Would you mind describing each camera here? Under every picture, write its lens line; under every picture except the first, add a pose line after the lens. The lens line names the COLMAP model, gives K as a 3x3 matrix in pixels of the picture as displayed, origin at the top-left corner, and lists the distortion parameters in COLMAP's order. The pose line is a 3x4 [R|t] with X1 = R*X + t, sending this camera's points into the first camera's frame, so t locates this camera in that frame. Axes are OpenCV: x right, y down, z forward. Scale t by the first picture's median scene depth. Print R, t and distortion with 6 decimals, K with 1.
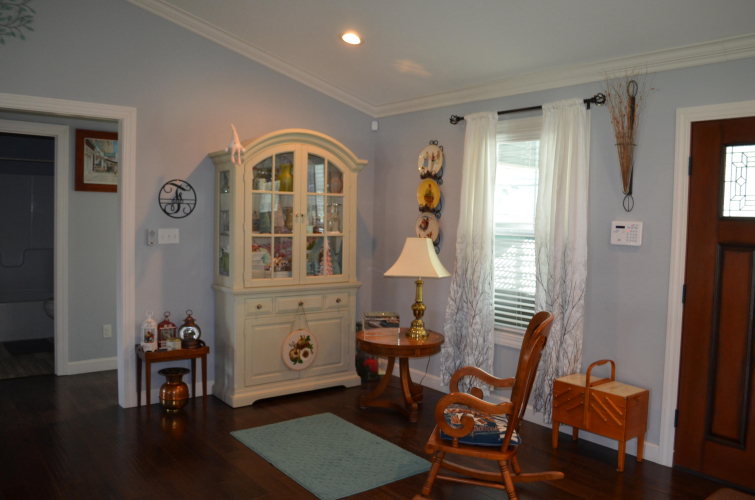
lens RADIAL K [[607.1, 0, 387.4], [0, 607.1, 247.2], [0, 0, 1]] dist [-0.078027, 0.011705]
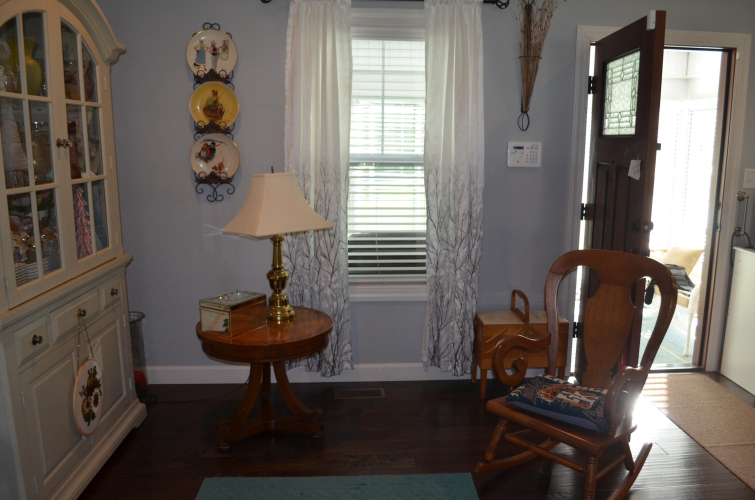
lens RADIAL K [[607.1, 0, 376.8], [0, 607.1, 250.0], [0, 0, 1]] dist [-0.078027, 0.011705]
pose [[0.585188, -0.164395, 0.794059, -0.421641], [0.049736, 0.984667, 0.167203, -0.037505], [-0.809371, -0.058352, 0.584391, 0.520481]]
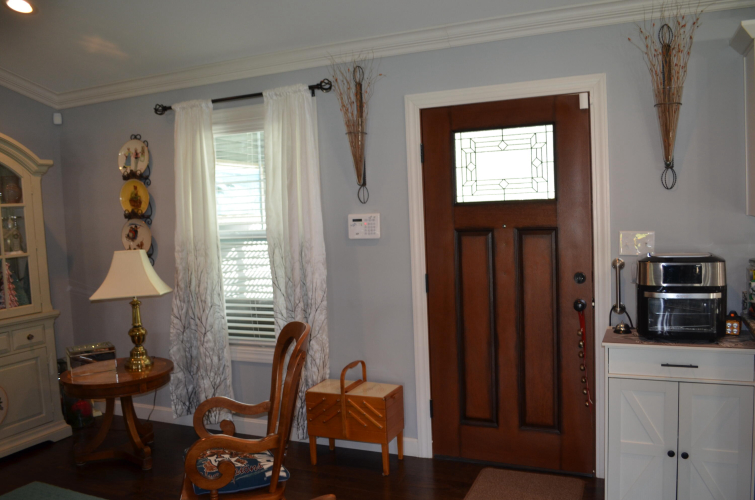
lens RADIAL K [[607.1, 0, 383.1], [0, 607.1, 248.0], [0, 0, 1]] dist [-0.078027, 0.011705]
pose [[0.884260, -0.089693, 0.458301, -0.017279], [0.087652, 0.995818, 0.025771, -0.009109], [-0.458696, 0.017382, 0.888423, 0.106006]]
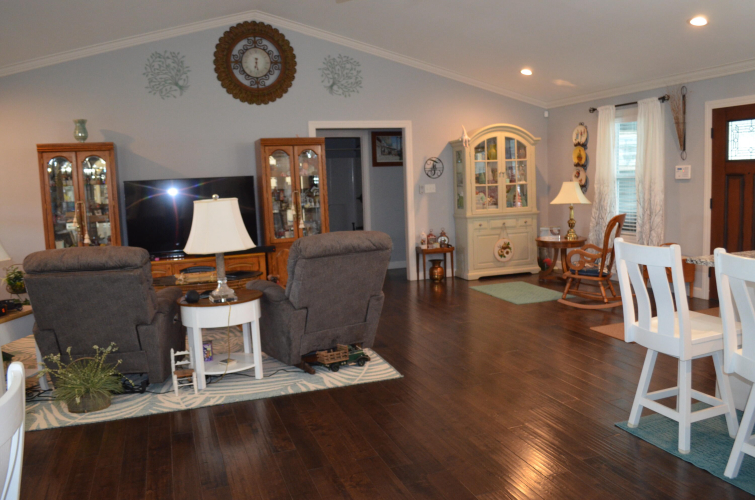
lens RADIAL K [[607.1, 0, 385.2], [0, 607.1, 246.9], [0, 0, 1]] dist [-0.078027, 0.011705]
pose [[0.942645, -0.021928, -0.333076, 0.122843], [0.042256, 0.997651, 0.053911, 0.054935], [0.331112, -0.064894, 0.941357, -0.815473]]
